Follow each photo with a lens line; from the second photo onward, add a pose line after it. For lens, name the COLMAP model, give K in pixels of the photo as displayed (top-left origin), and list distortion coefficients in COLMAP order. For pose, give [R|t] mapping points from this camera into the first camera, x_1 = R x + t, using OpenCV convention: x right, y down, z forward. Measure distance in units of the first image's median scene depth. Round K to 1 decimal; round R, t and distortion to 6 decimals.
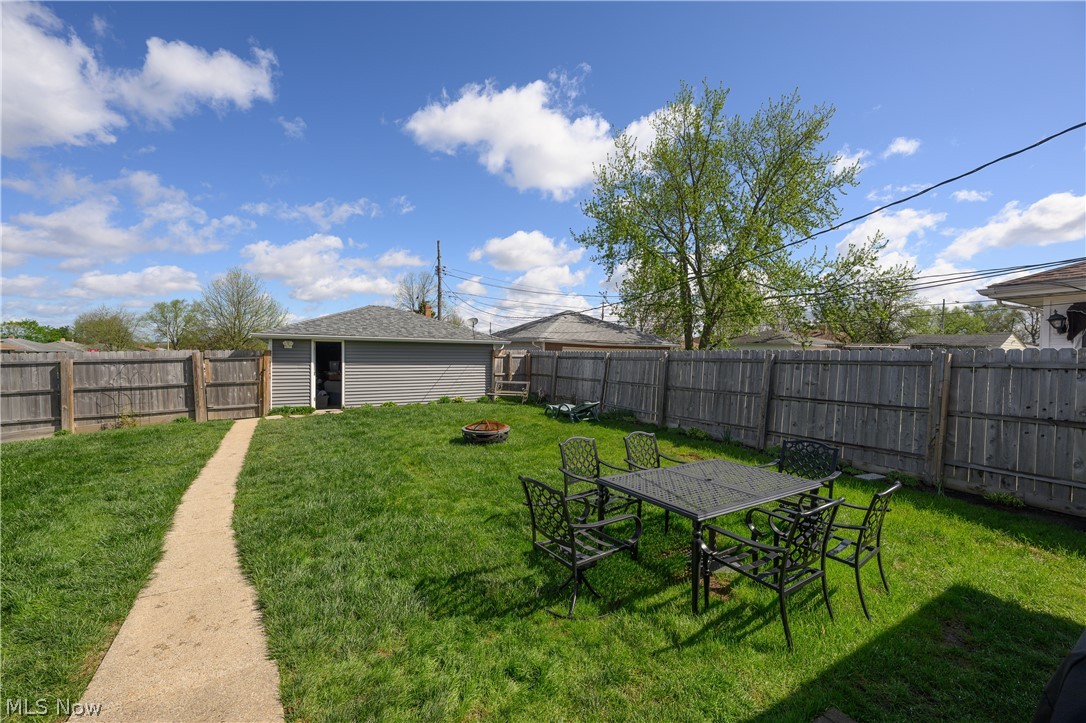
lens RADIAL K [[427.4, 0, 537.7], [0, 427.4, 358.3], [0, 0, 1]] dist [-0.000106, -0.000092]
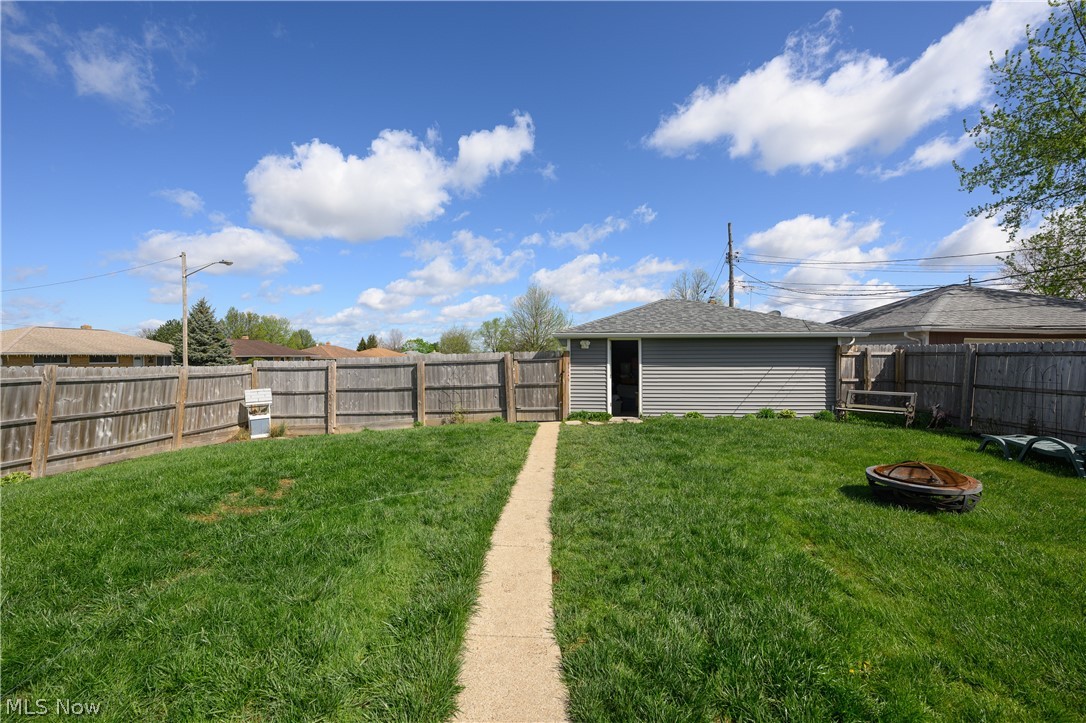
lens RADIAL K [[427.4, 0, 537.7], [0, 427.4, 358.3], [0, 0, 1]] dist [-0.000106, -0.000092]
pose [[0.822348, -0.012787, -0.568842, -0.146498], [0.006380, 0.999892, -0.013254, 0.009903], [0.568949, 0.007270, 0.822340, 0.186021]]
